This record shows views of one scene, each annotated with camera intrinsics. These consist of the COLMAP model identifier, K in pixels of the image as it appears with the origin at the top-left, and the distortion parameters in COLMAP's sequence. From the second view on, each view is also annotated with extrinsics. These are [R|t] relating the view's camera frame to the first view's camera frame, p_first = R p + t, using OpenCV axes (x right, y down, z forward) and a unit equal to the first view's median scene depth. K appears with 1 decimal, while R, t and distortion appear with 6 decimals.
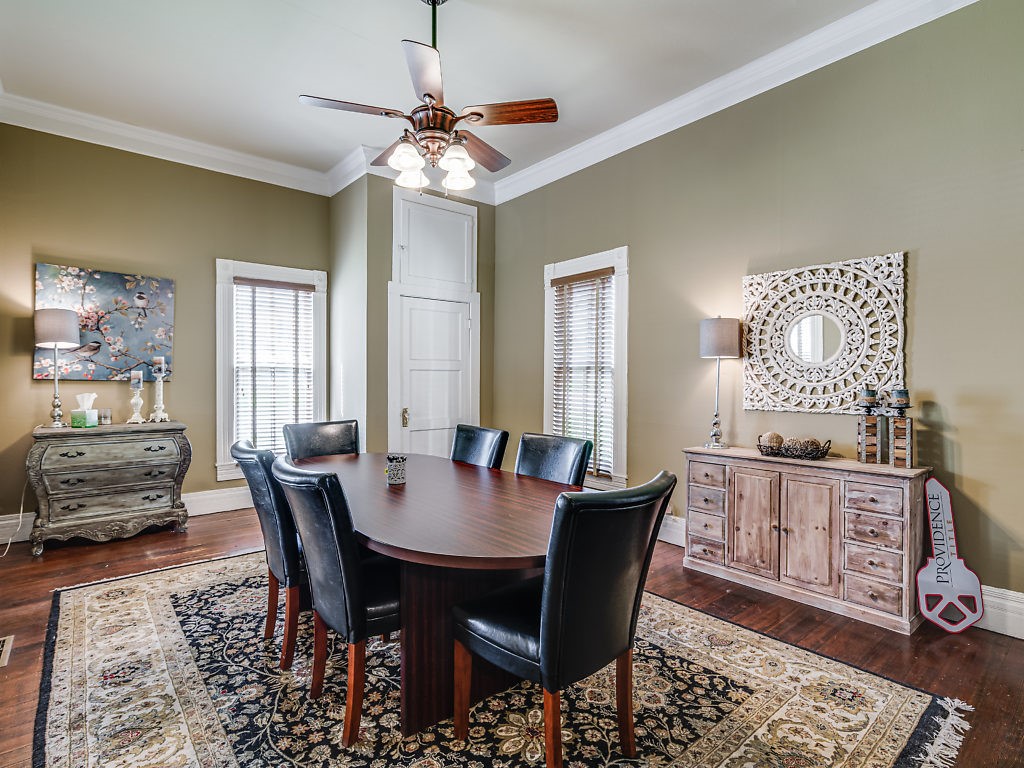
lens RADIAL K [[519.9, 0, 504.1], [0, 519.9, 403.5], [0, 0, 1]] dist [-0.019096, 0.008838]
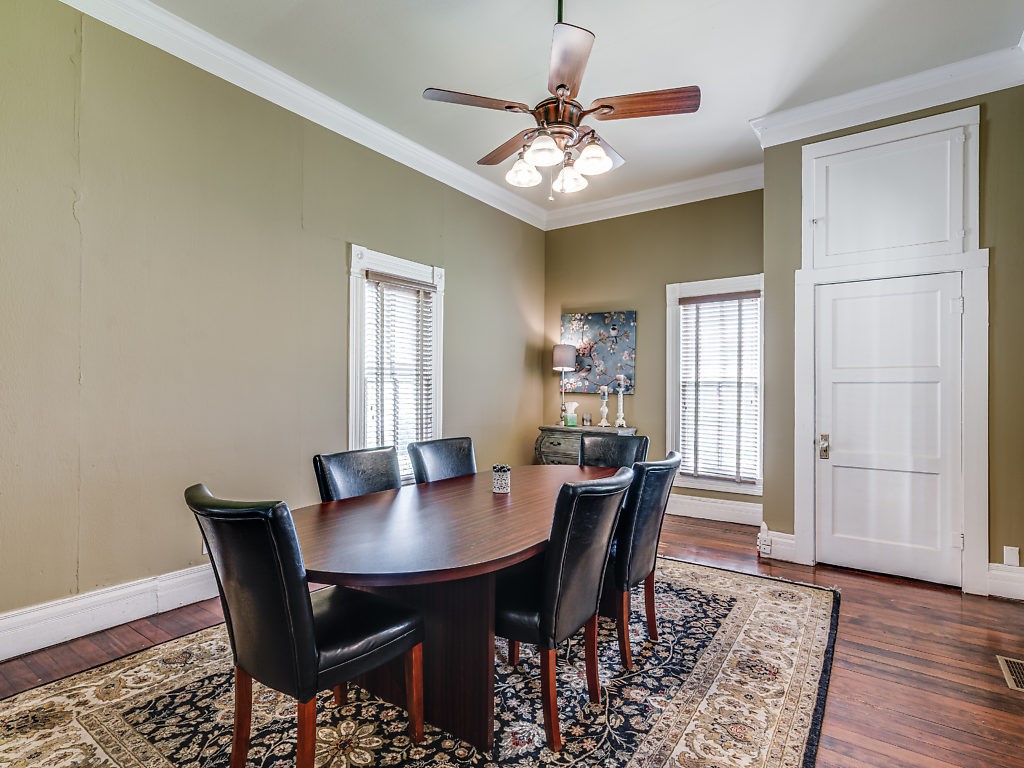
lens RADIAL K [[519.9, 0, 510.6], [0, 519.9, 385.2], [0, 0, 1]] dist [-0.019096, 0.008838]
pose [[0.250245, -0.010076, -0.968130, 0.527001], [-0.057950, 0.997997, -0.025366, -0.020434], [0.966447, 0.062451, 0.249159, 0.488442]]
